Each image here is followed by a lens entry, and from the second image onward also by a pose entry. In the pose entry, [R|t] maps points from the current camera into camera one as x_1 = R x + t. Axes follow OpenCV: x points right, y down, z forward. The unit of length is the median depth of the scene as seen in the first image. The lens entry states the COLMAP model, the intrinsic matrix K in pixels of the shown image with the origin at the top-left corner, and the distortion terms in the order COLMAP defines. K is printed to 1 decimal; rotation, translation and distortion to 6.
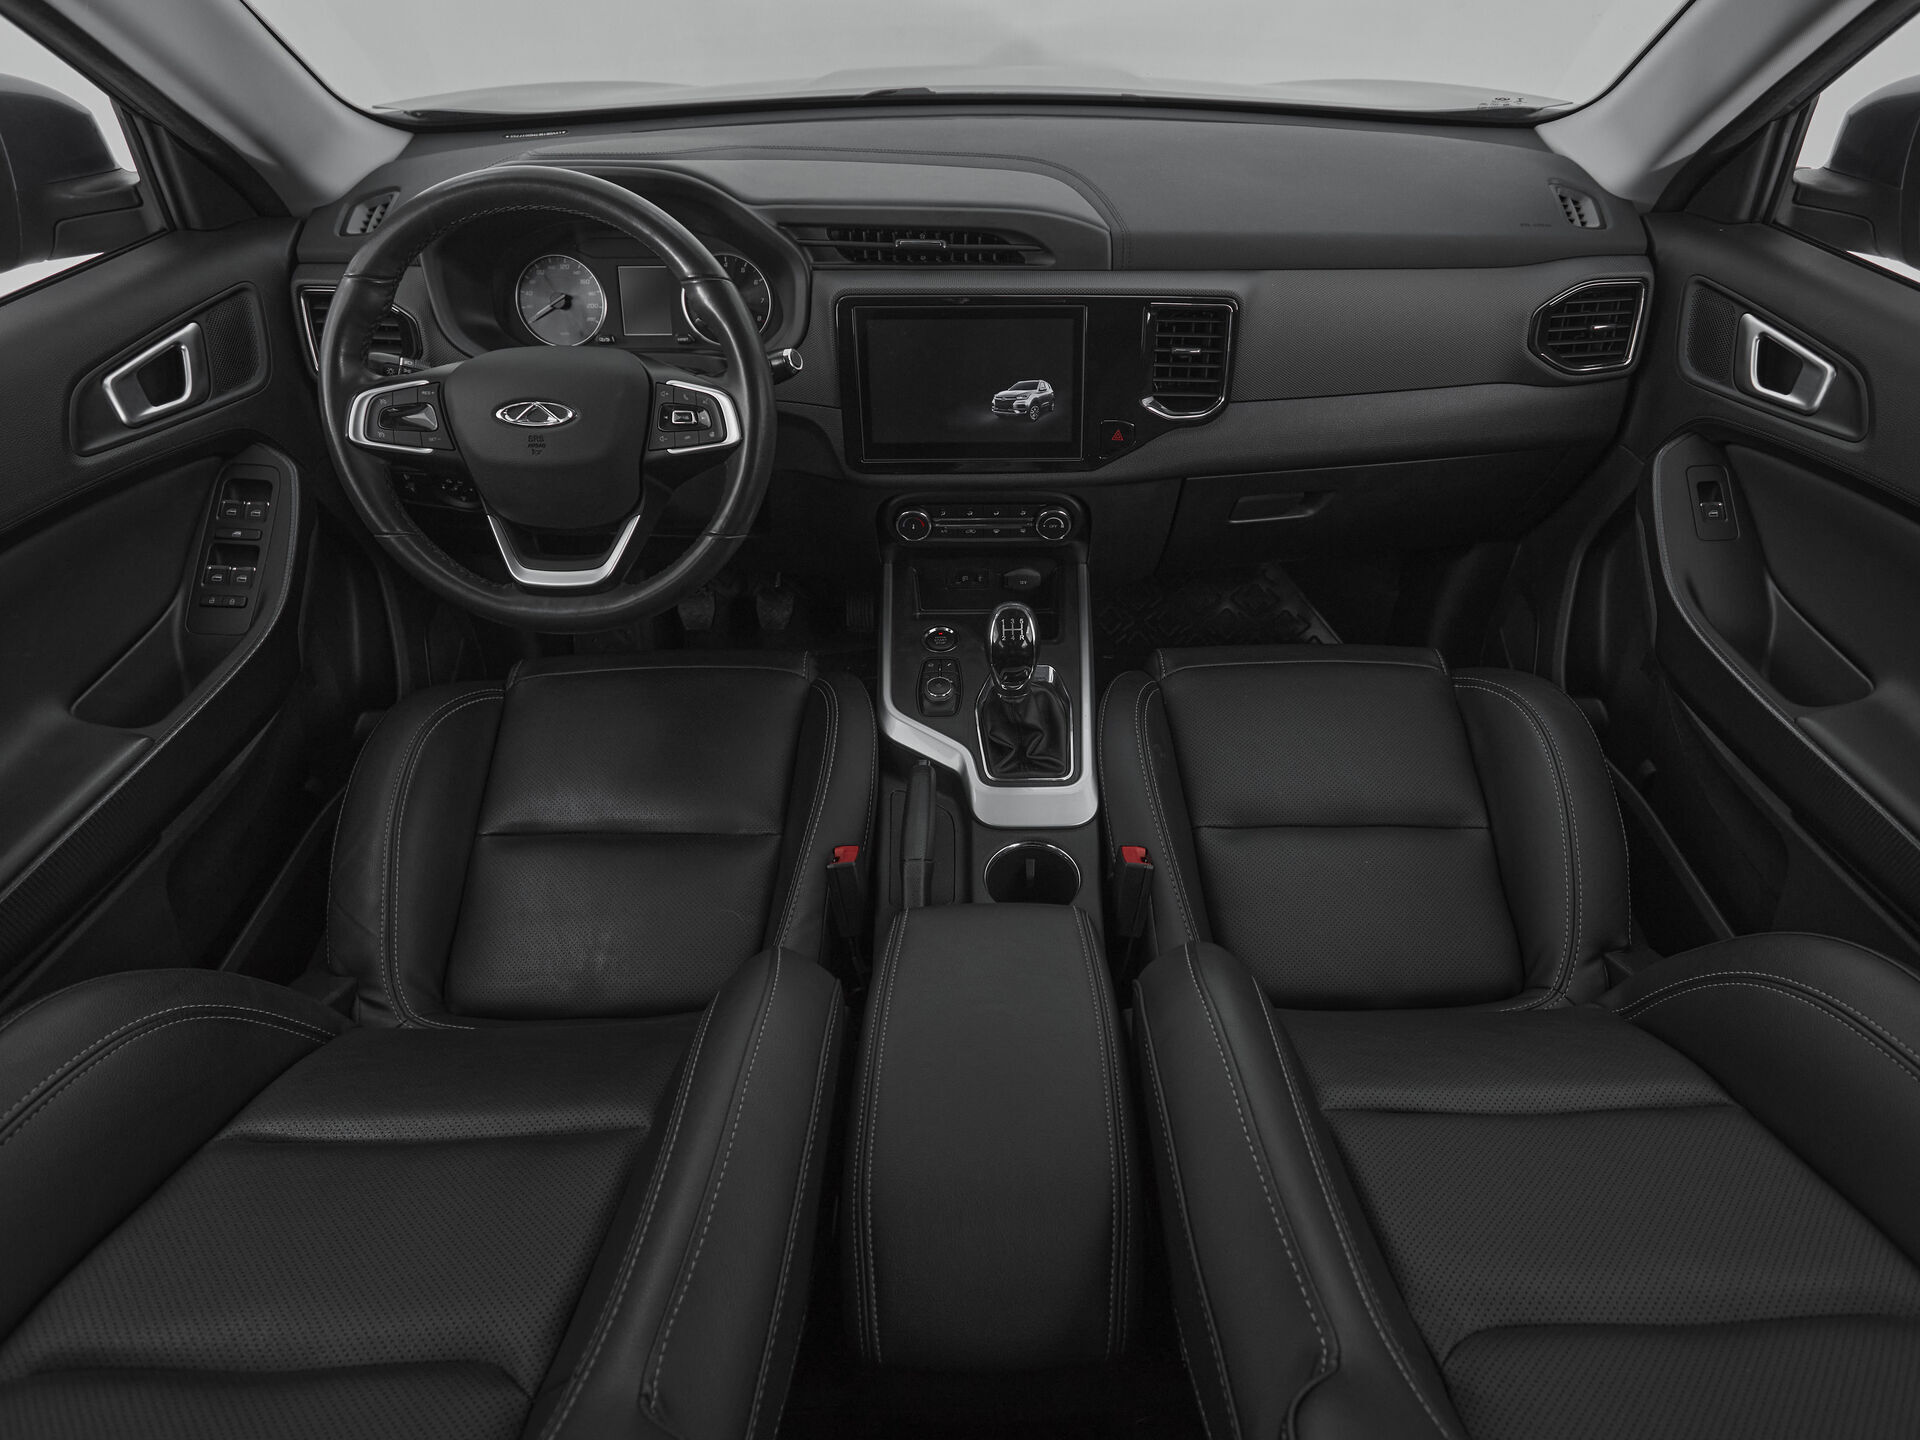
lens RADIAL K [[1033.4, 0, 986.0], [0, 1033.4, 694.3], [0, 0, 1]] dist [-0.004959, -0.000403]
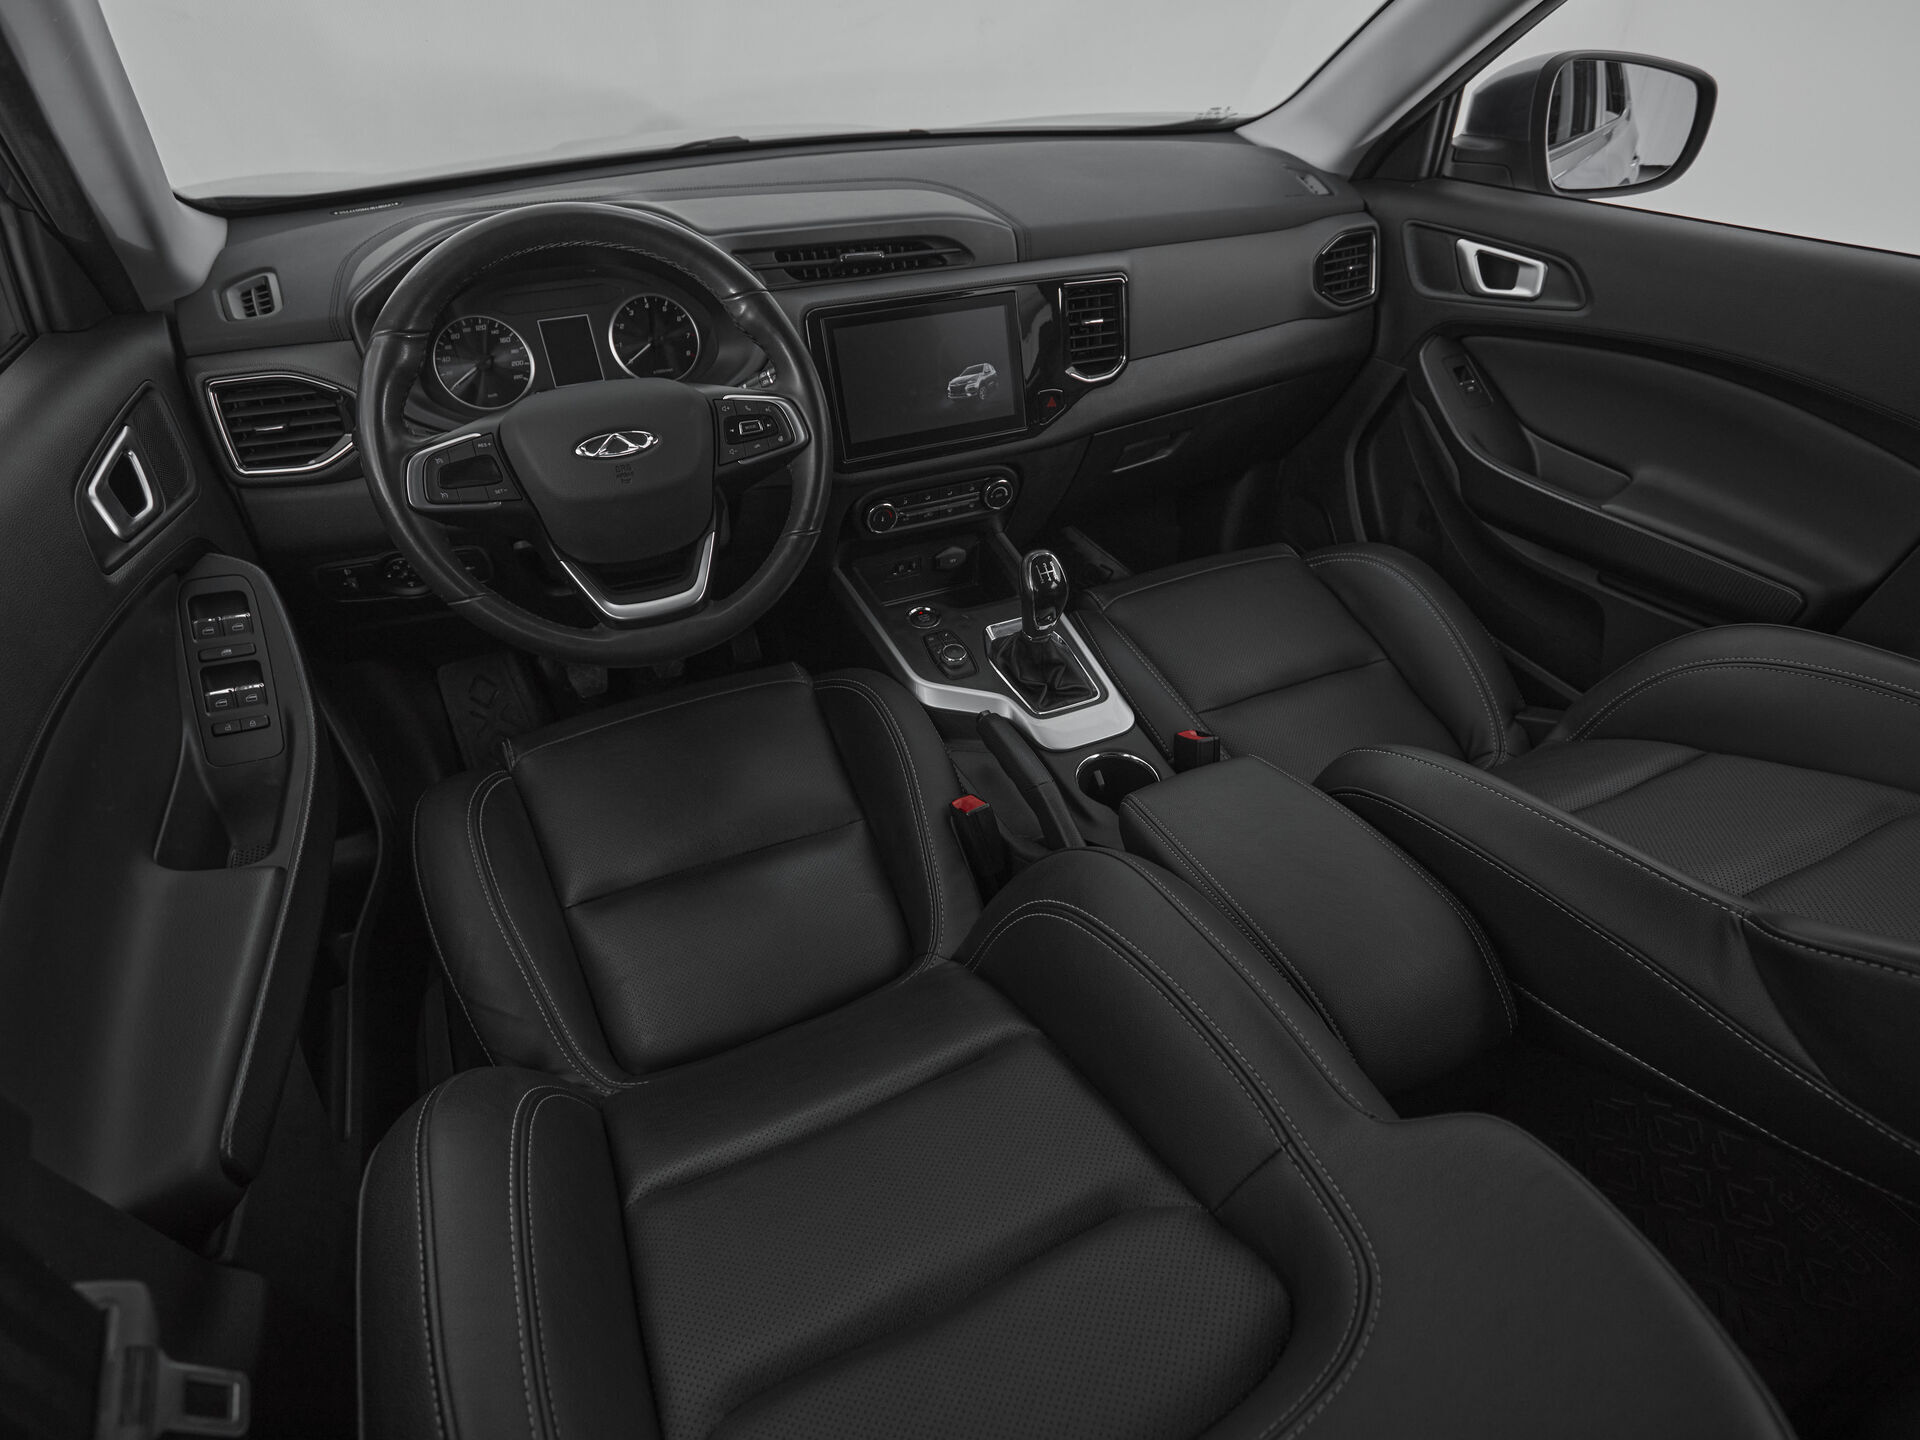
lens RADIAL K [[1004.9, 0, 932.5], [0, 1004.9, 695.4], [0, 0, 1]] dist [-0.005999, -0.001604]
pose [[0.918321, -0.241438, 0.313679, -0.435340], [0.257239, 0.966303, -0.009327, 0.042444], [-0.300857, 0.089255, 0.949483, 0.007054]]
